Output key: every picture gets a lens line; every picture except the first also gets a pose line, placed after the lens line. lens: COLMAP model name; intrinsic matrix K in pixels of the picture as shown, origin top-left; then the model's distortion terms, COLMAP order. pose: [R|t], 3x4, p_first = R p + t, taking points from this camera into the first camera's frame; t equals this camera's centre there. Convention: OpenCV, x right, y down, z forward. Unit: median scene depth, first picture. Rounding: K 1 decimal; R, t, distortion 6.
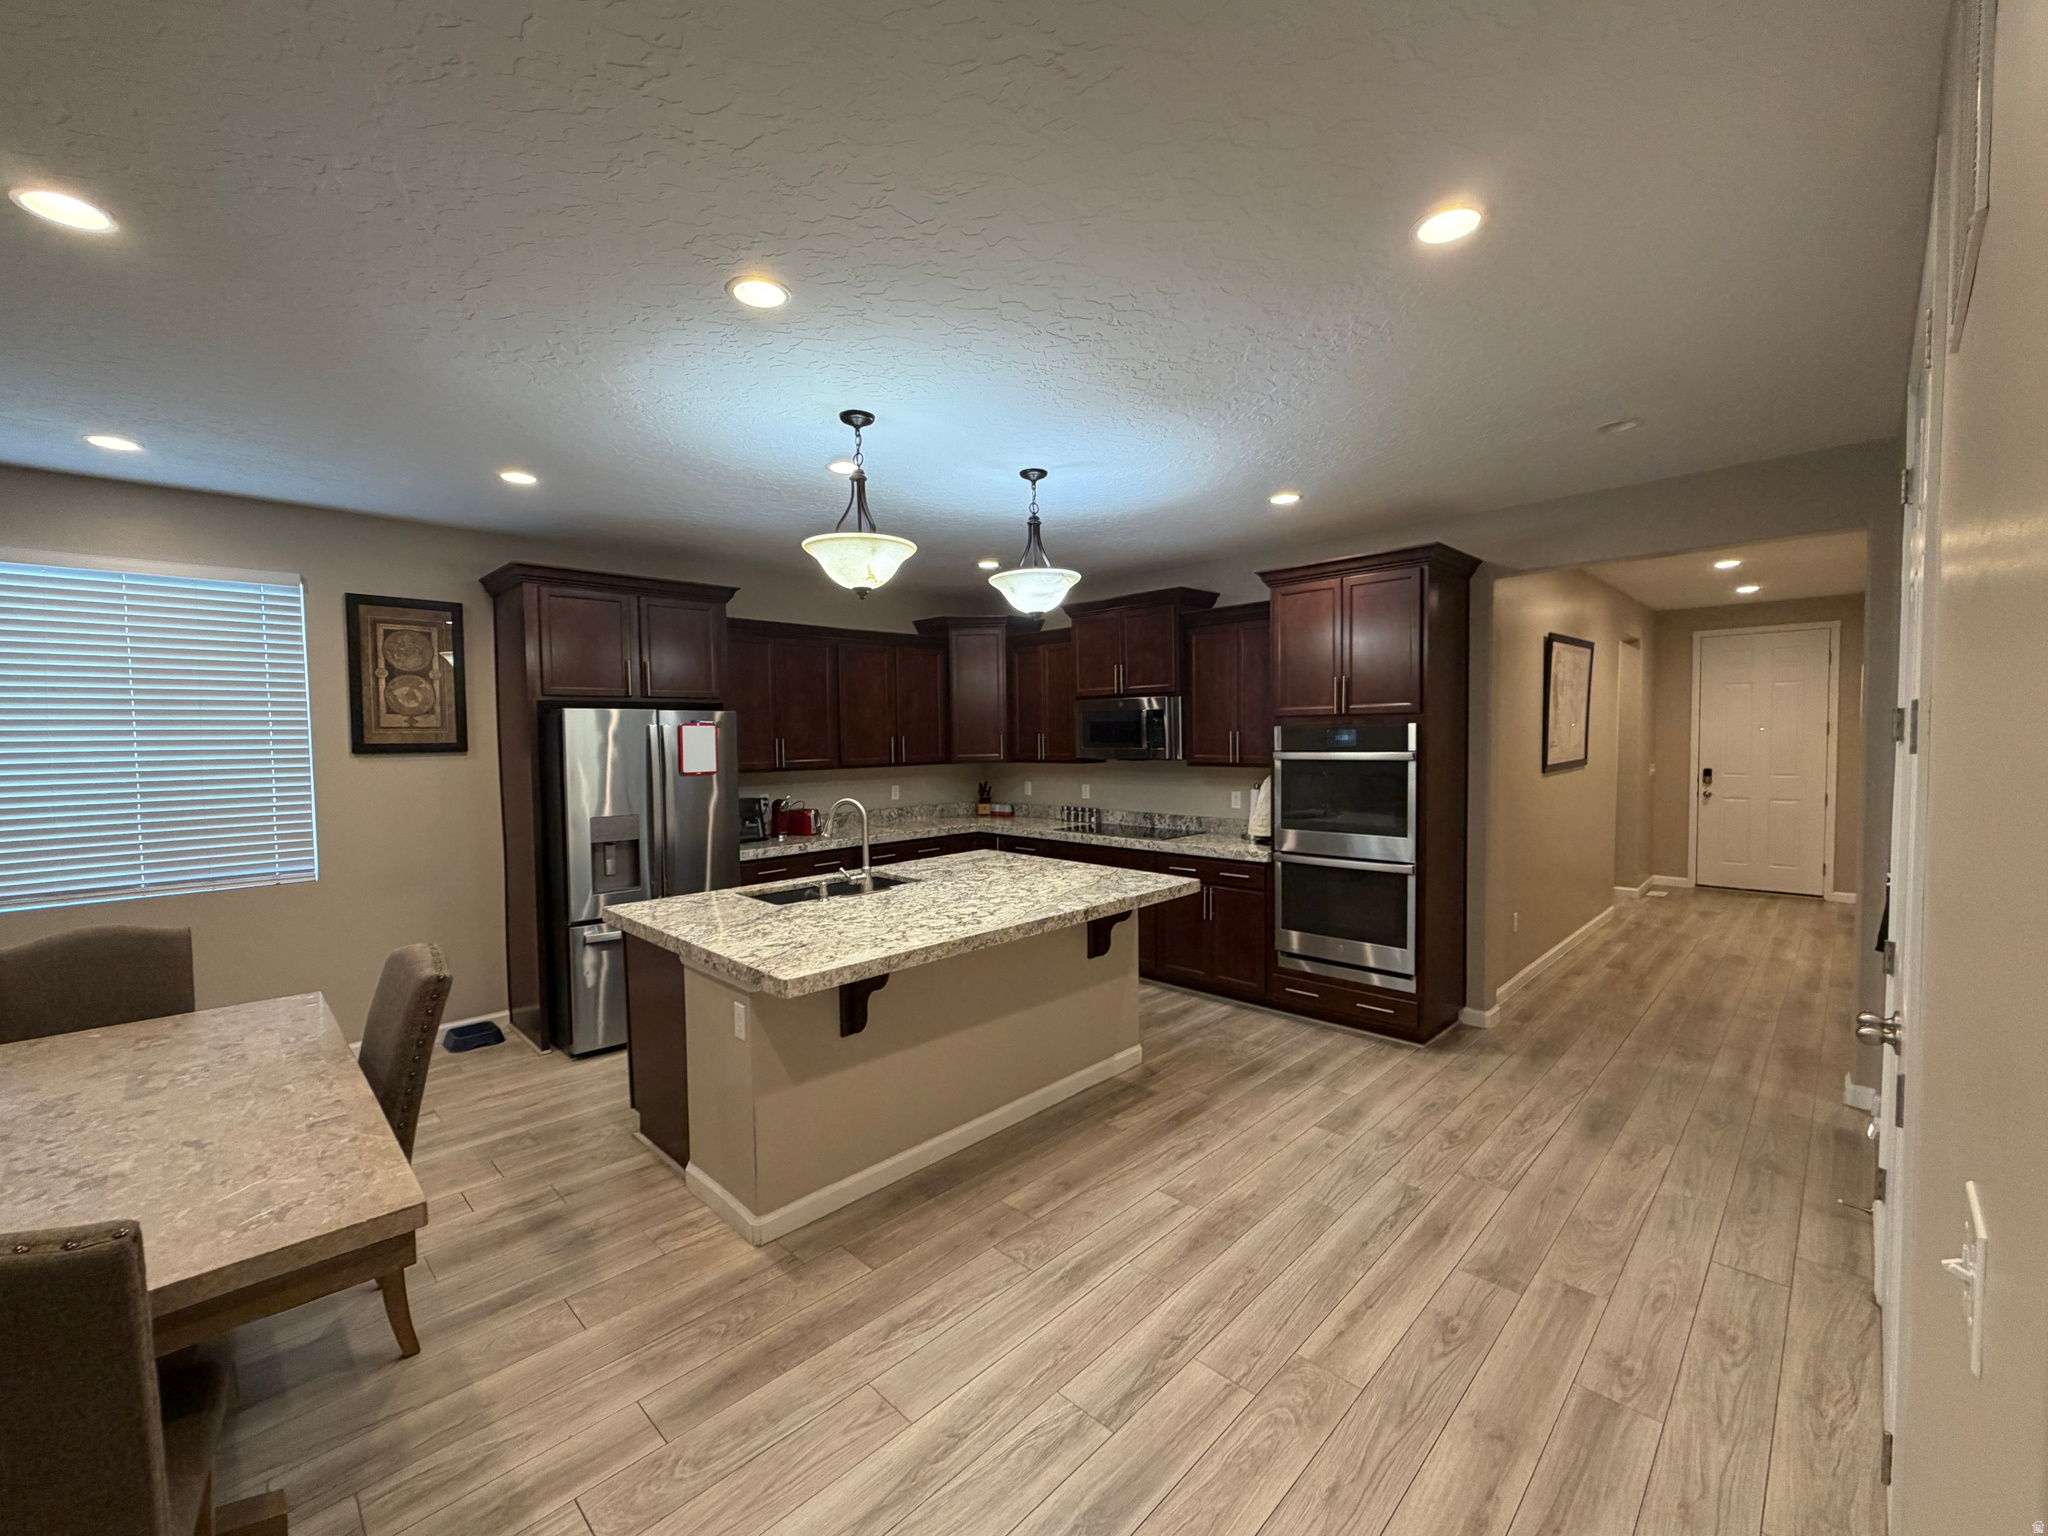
lens RADIAL K [[844.5, 0, 1019.9], [0, 844.5, 770.4], [0, 0, 1]] dist [0.001473, 0.000181]
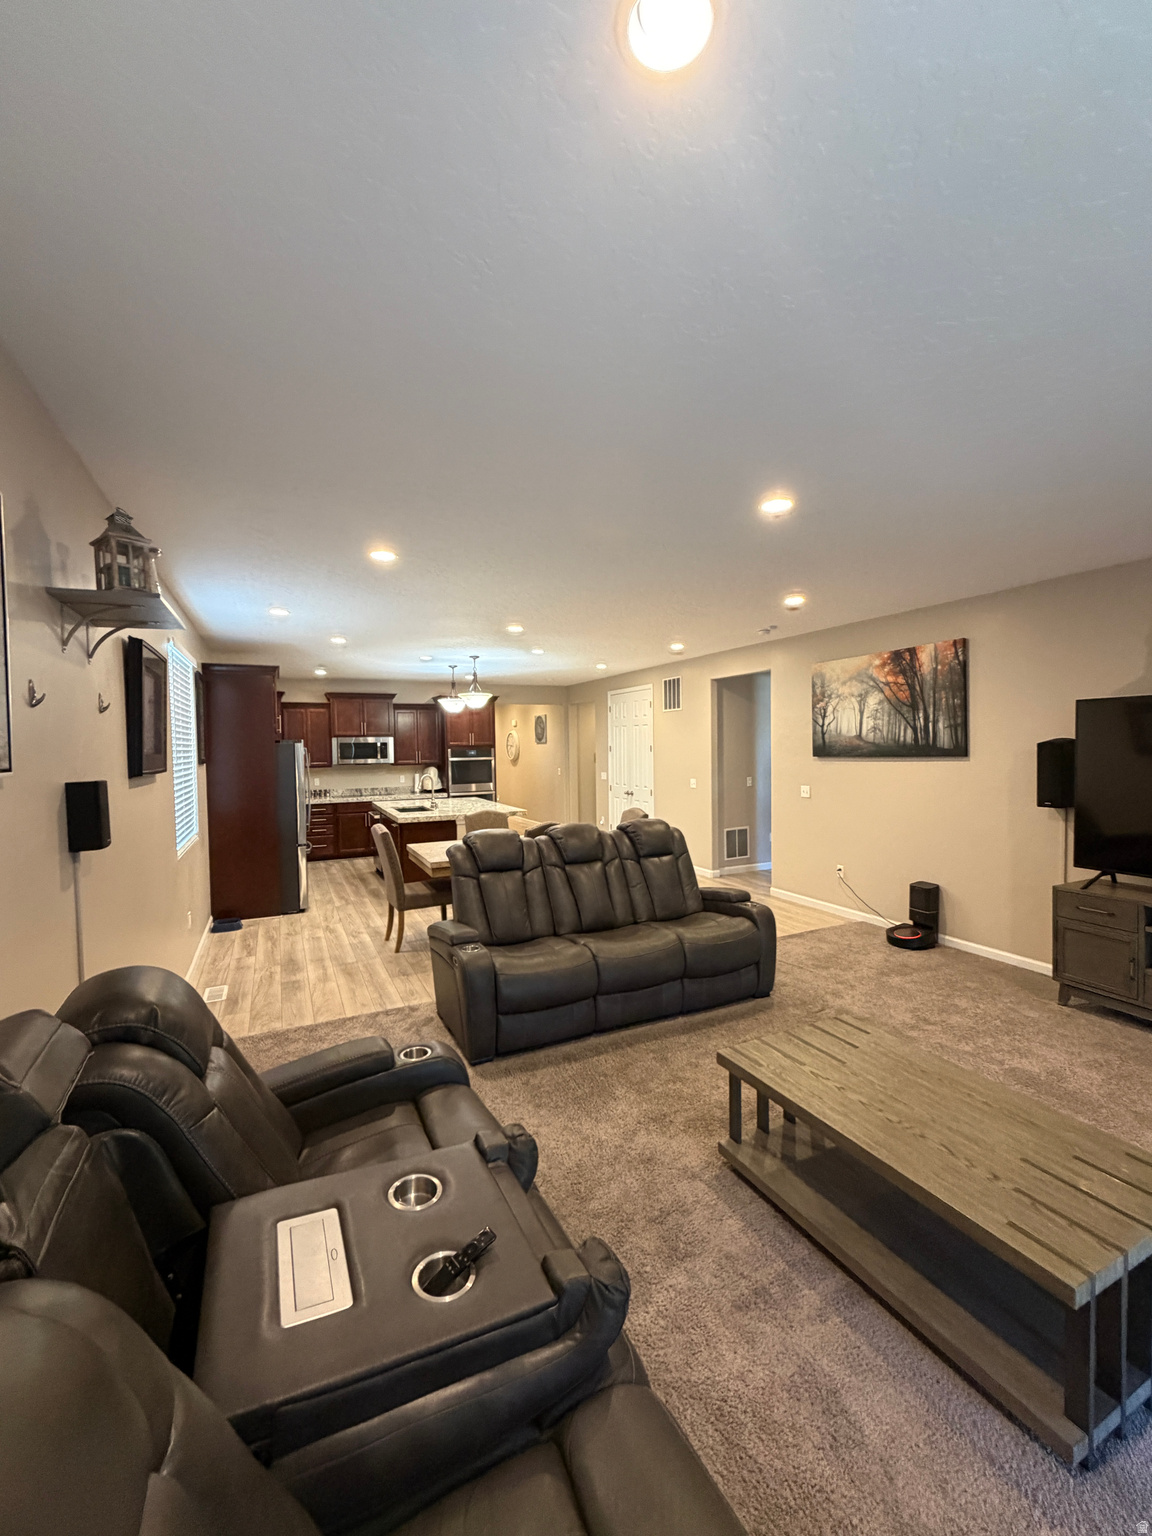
lens RADIAL K [[630.4, 0, 573.4], [0, 630.4, 766.8], [0, 0, 1]] dist [0.000208, 0.000055]
pose [[0.337895, -0.023577, 0.940888, -2.281956], [0.050404, 0.998705, 0.006925, 0.016233], [-0.939833, 0.045084, 0.338646, 0.000924]]
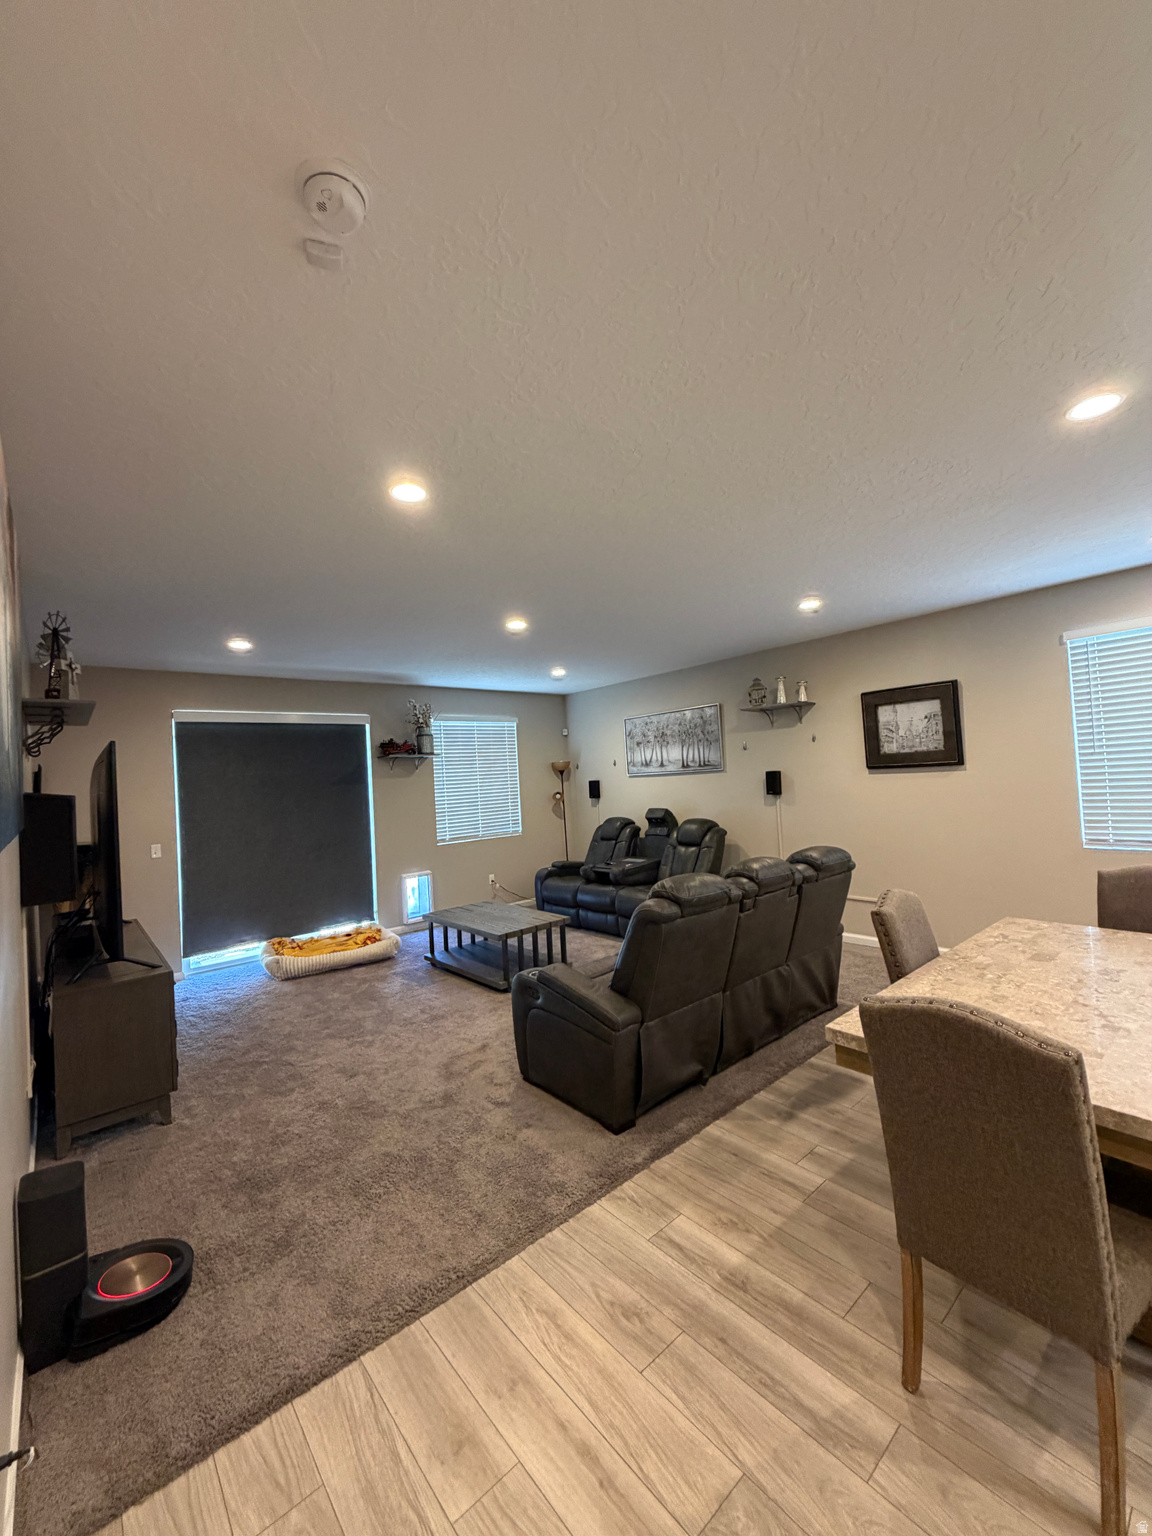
lens RADIAL K [[612.6, 0, 573.5], [0, 612.6, 763.3], [0, 0, 1]] dist [-0.000693, 0.000478]
pose [[-0.084035, -0.009399, -0.996418, 0.054118], [0.012492, 0.999867, -0.010485, 0.004143], [0.996384, -0.013329, -0.083906, 0.070742]]
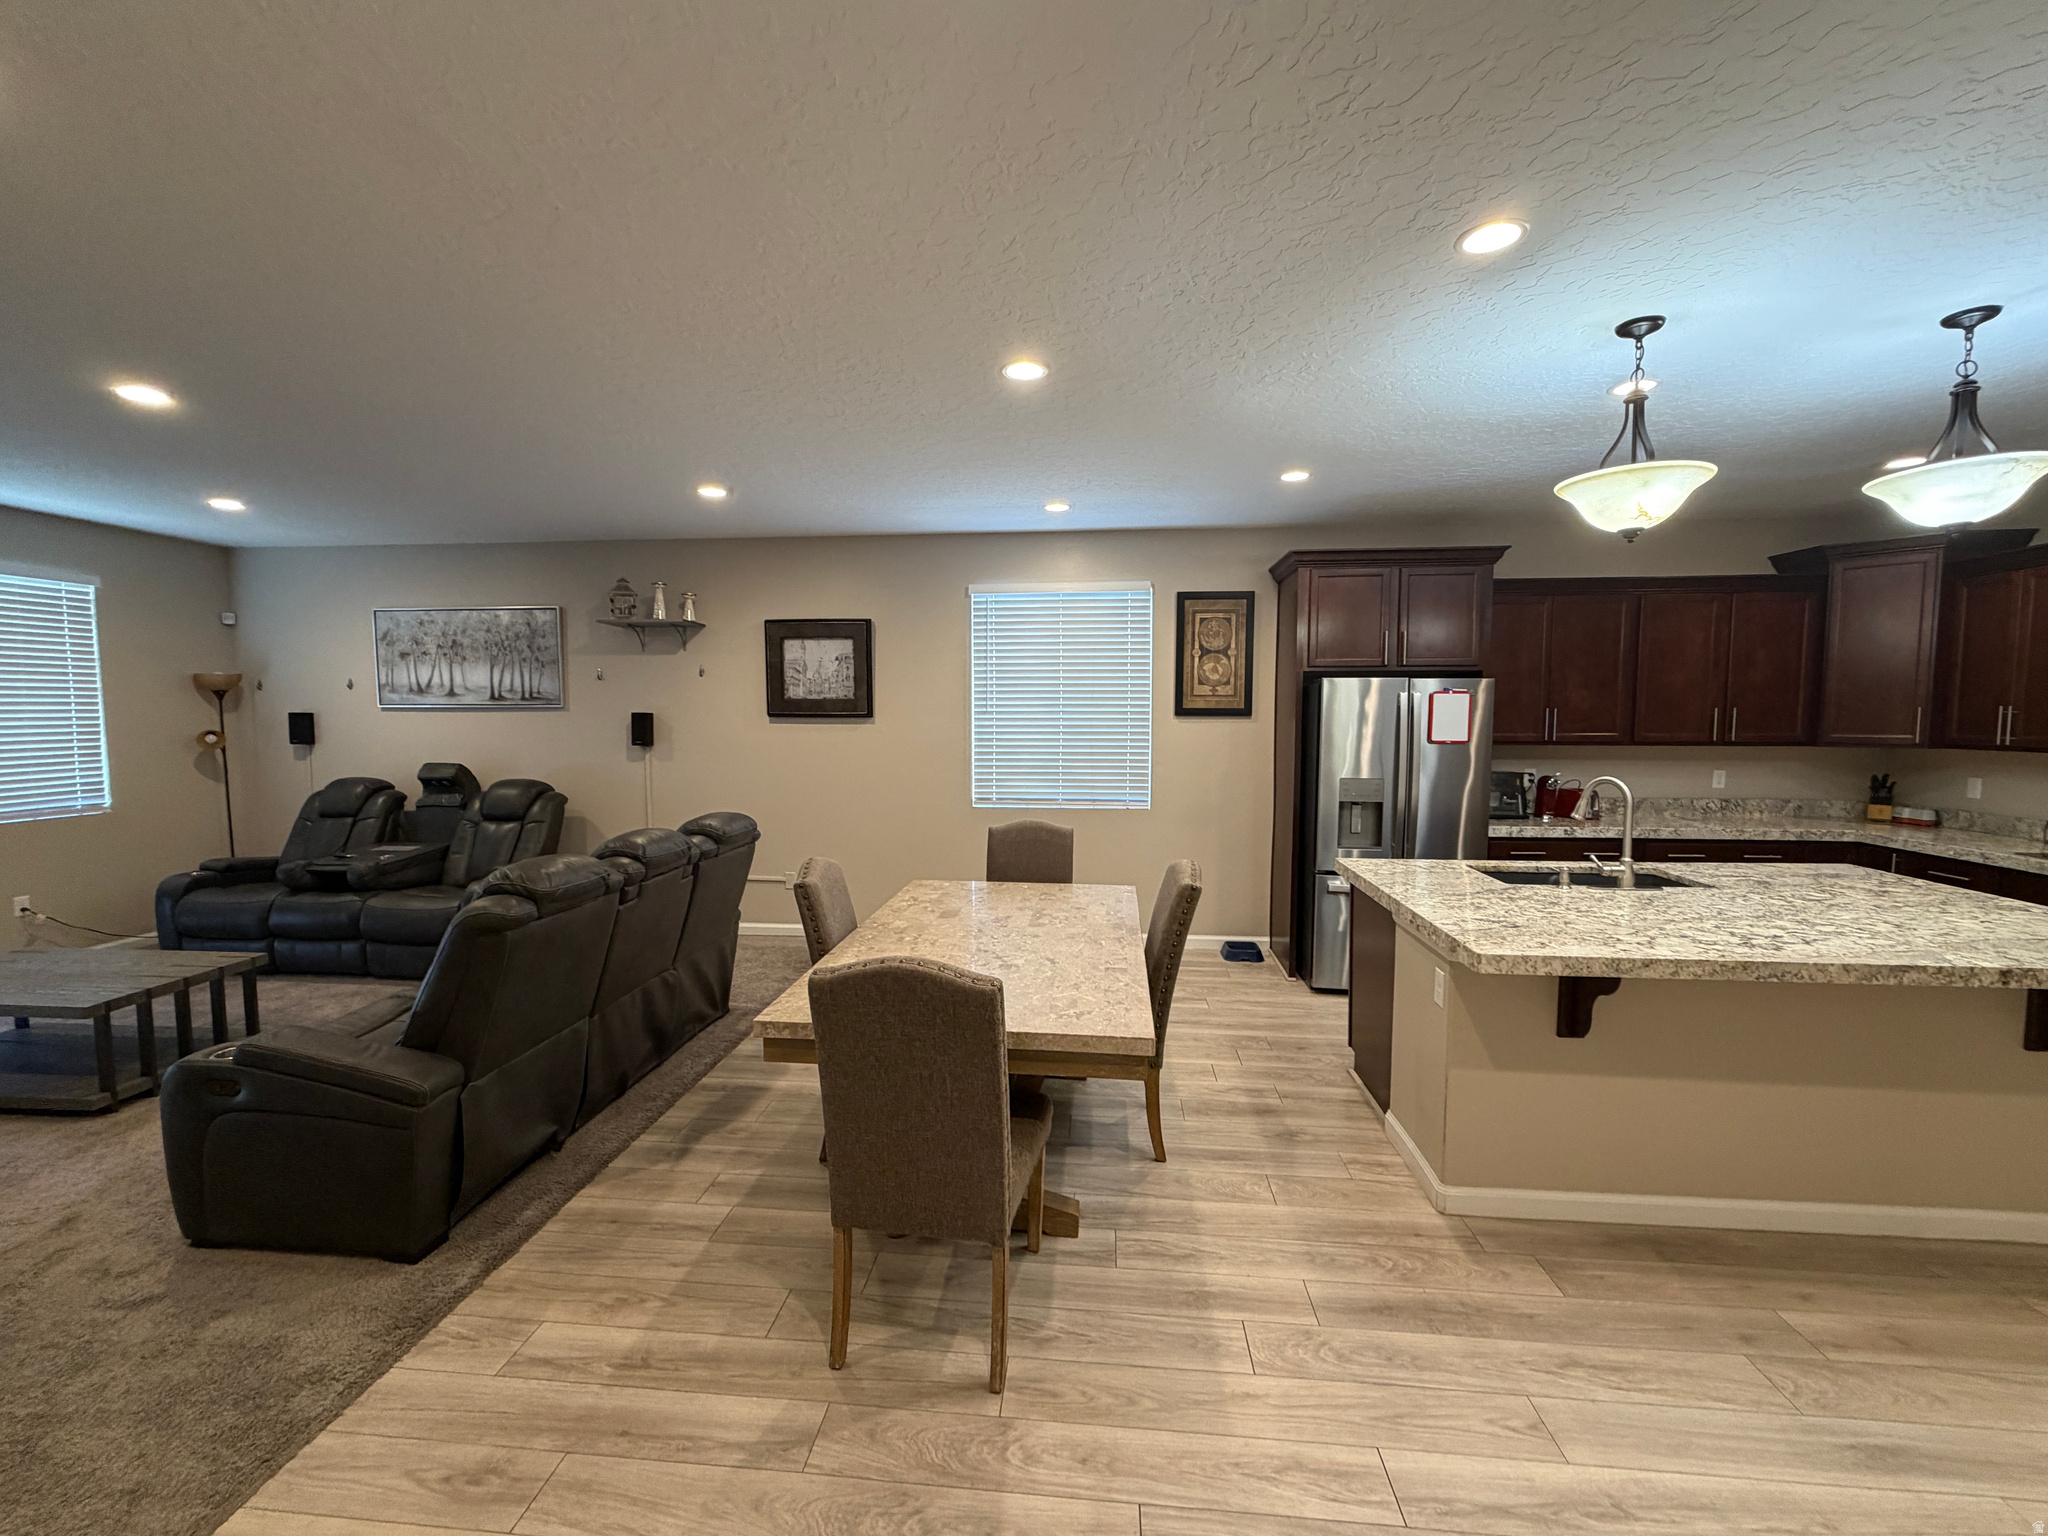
lens RADIAL K [[844.5, 0, 1019.9], [0, 844.5, 770.4], [0, 0, 1]] dist [0.001473, 0.000181]
pose [[0.632489, 0.068656, -0.771520, 0.098128], [-0.042925, 0.997640, 0.053588, 0.007370], [0.773379, -0.000776, 0.633944, -0.017289]]
